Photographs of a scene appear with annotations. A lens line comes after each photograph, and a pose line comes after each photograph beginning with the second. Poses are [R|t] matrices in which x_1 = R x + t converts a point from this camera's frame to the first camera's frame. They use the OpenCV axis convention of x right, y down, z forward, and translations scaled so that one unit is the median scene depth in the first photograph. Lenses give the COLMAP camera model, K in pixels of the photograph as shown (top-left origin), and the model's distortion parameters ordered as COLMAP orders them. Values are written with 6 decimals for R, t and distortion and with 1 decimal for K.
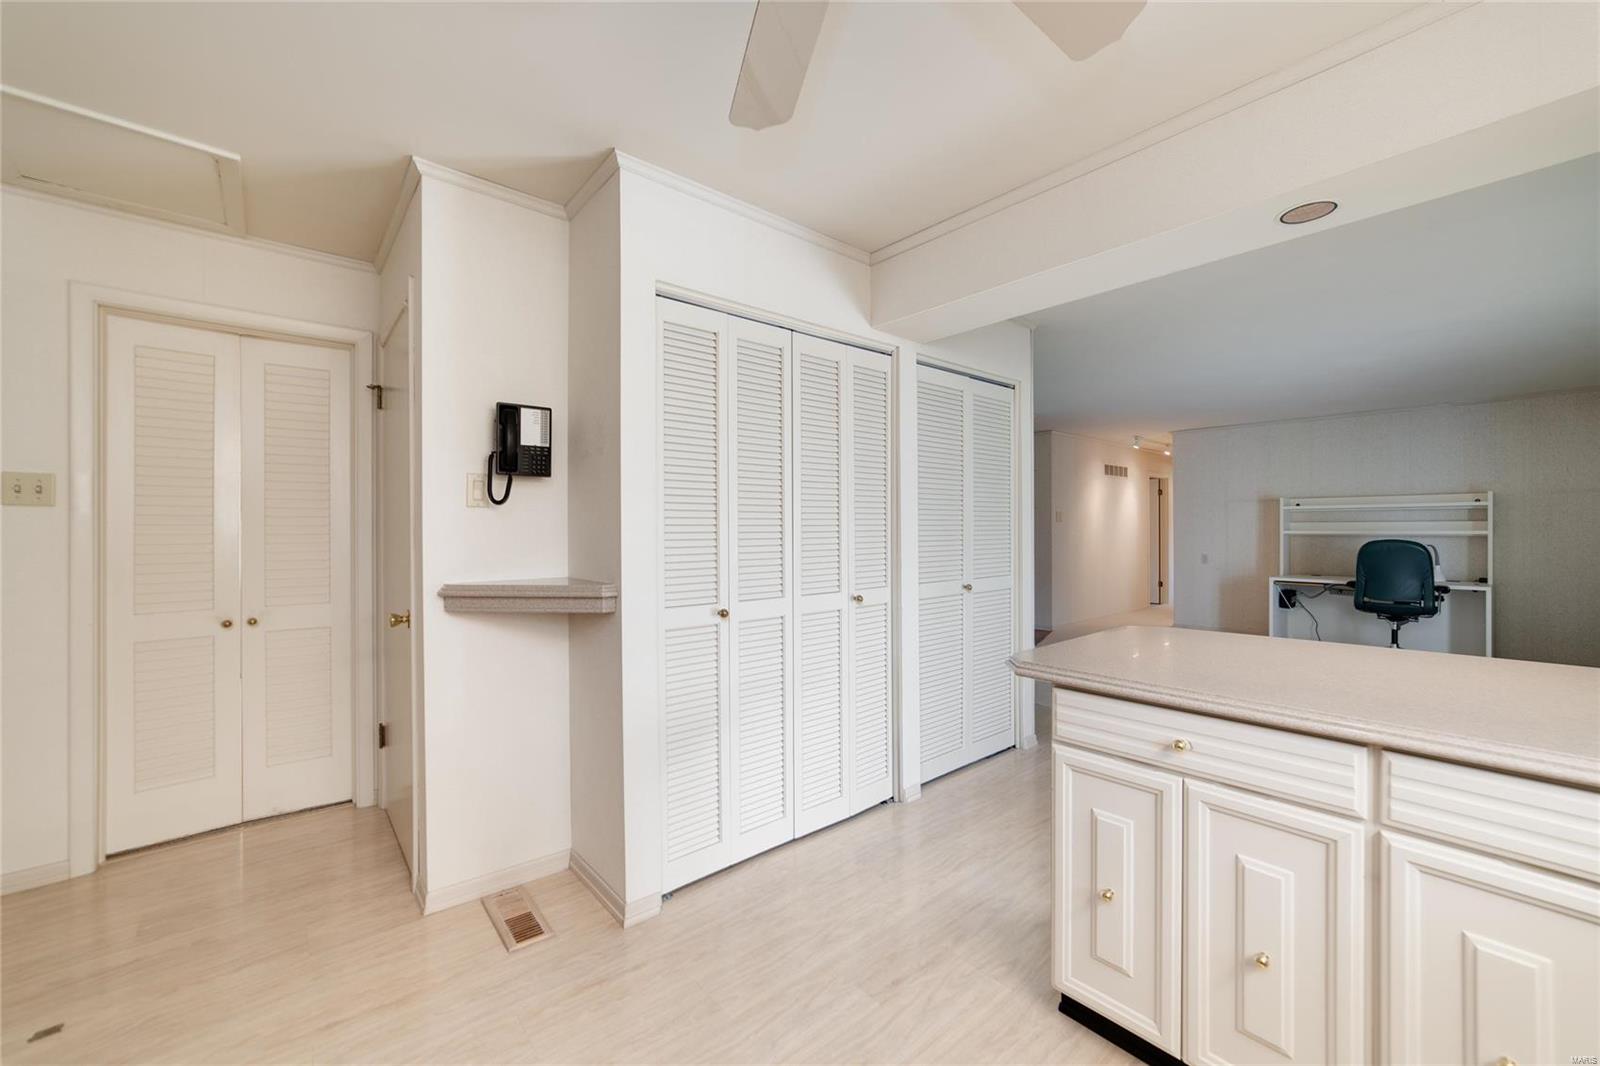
lens RADIAL K [[631.6, 0, 797.8], [0, 631.6, 526.5], [0, 0, 1]] dist [-0.009772, 0.003098]
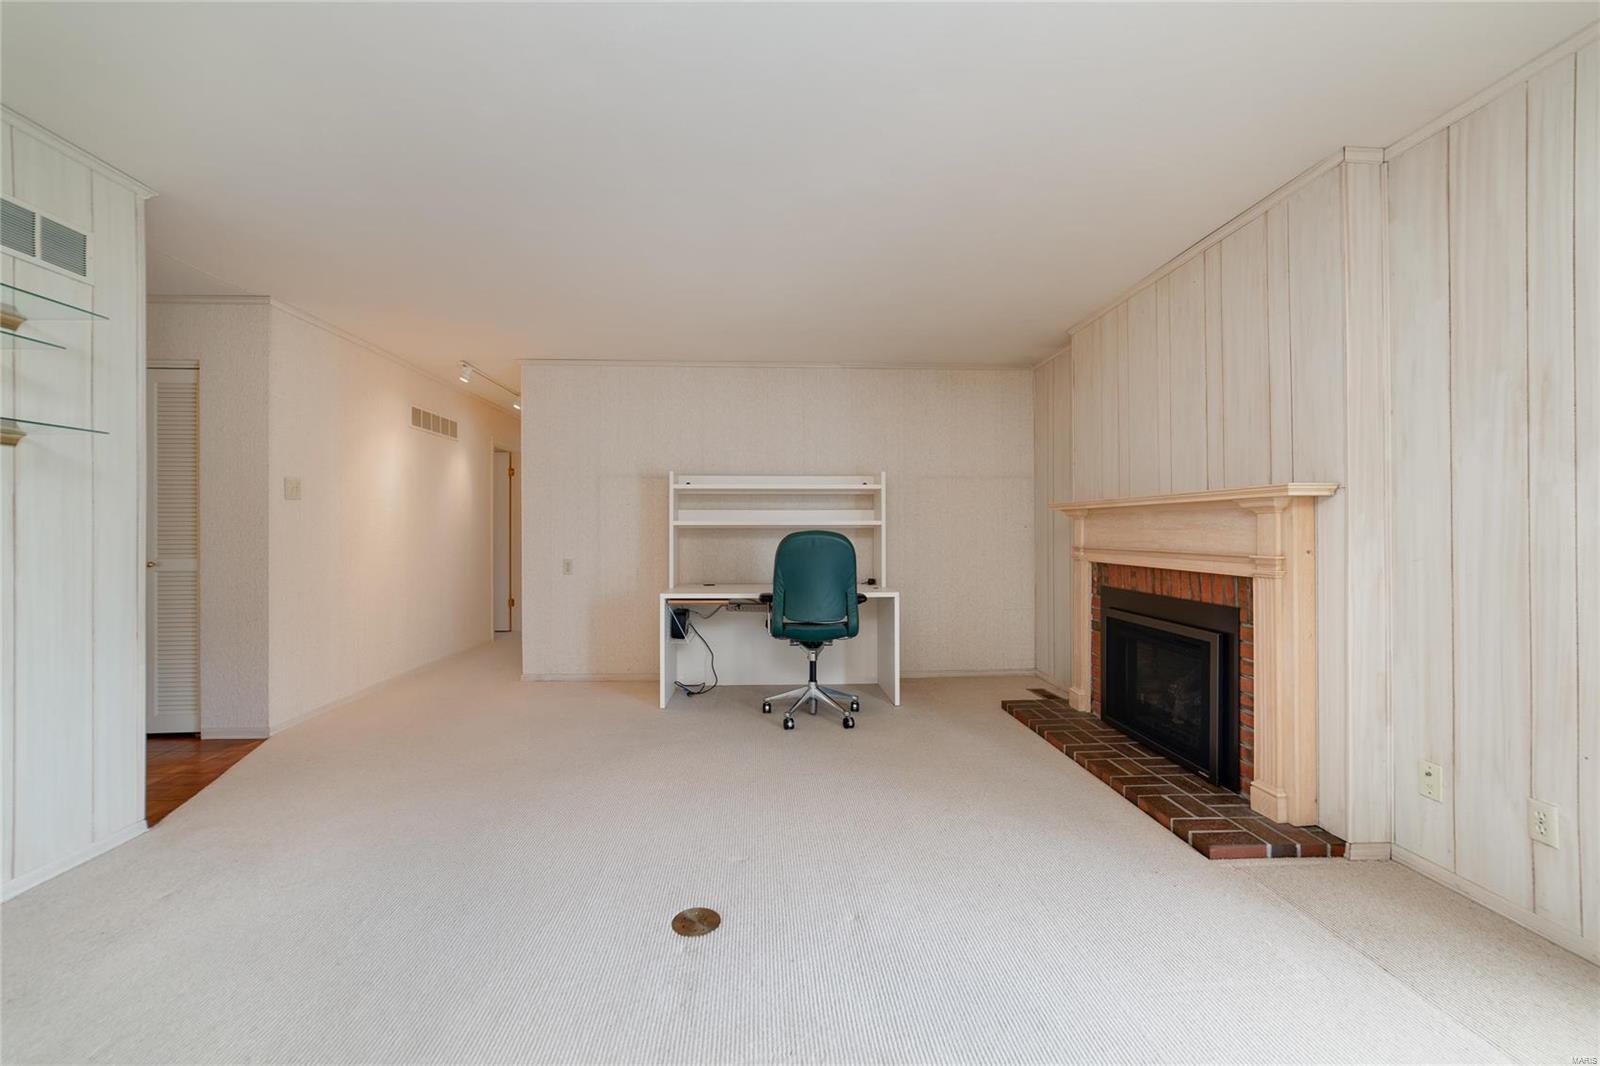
lens RADIAL K [[631.6, 0, 783.8], [0, 631.6, 526.7], [0, 0, 1]] dist [-0.009772, 0.003098]
pose [[0.615927, 0.009848, 0.787742, 0.370546], [-0.002217, 0.999940, -0.010767, 0.022855], [-0.787800, 0.004885, 0.615912, 0.578762]]
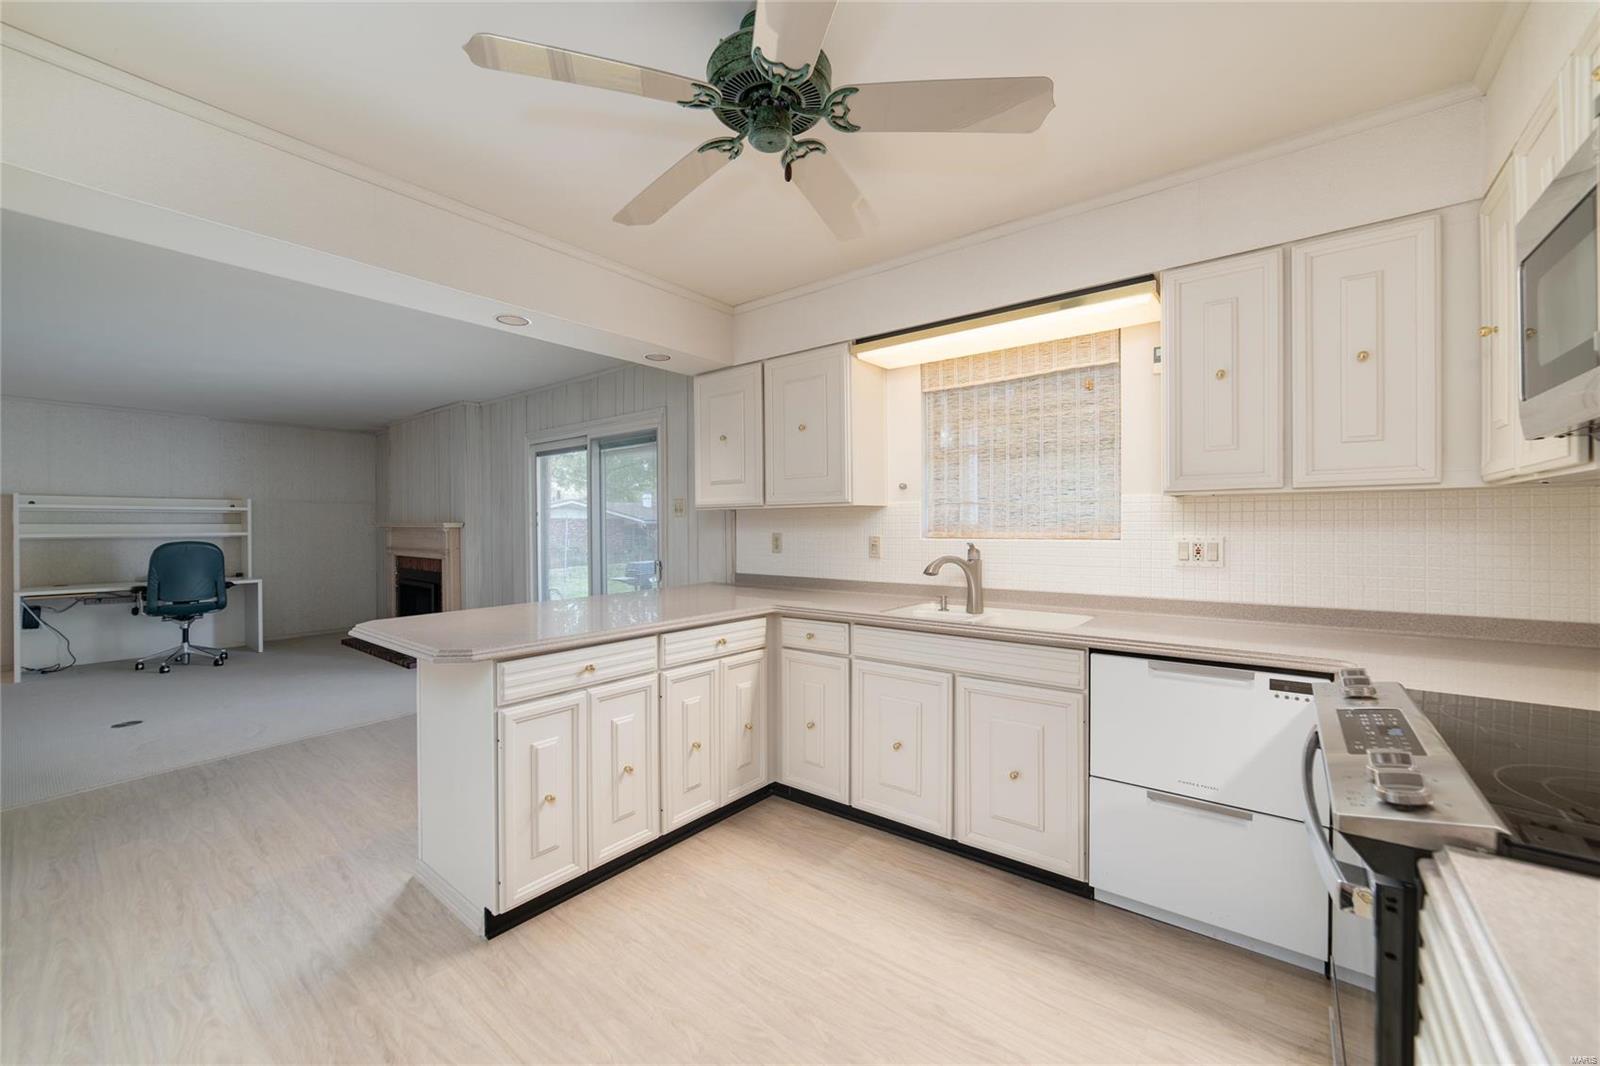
lens RADIAL K [[631.6, 0, 805.5], [0, 631.6, 530.3], [0, 0, 1]] dist [-0.009772, 0.003098]
pose [[-0.195576, -0.002996, 0.980684, -0.254434], [0.001486, 0.999993, 0.003351, 0.000911], [-0.980687, 0.002113, -0.195570, 0.194689]]
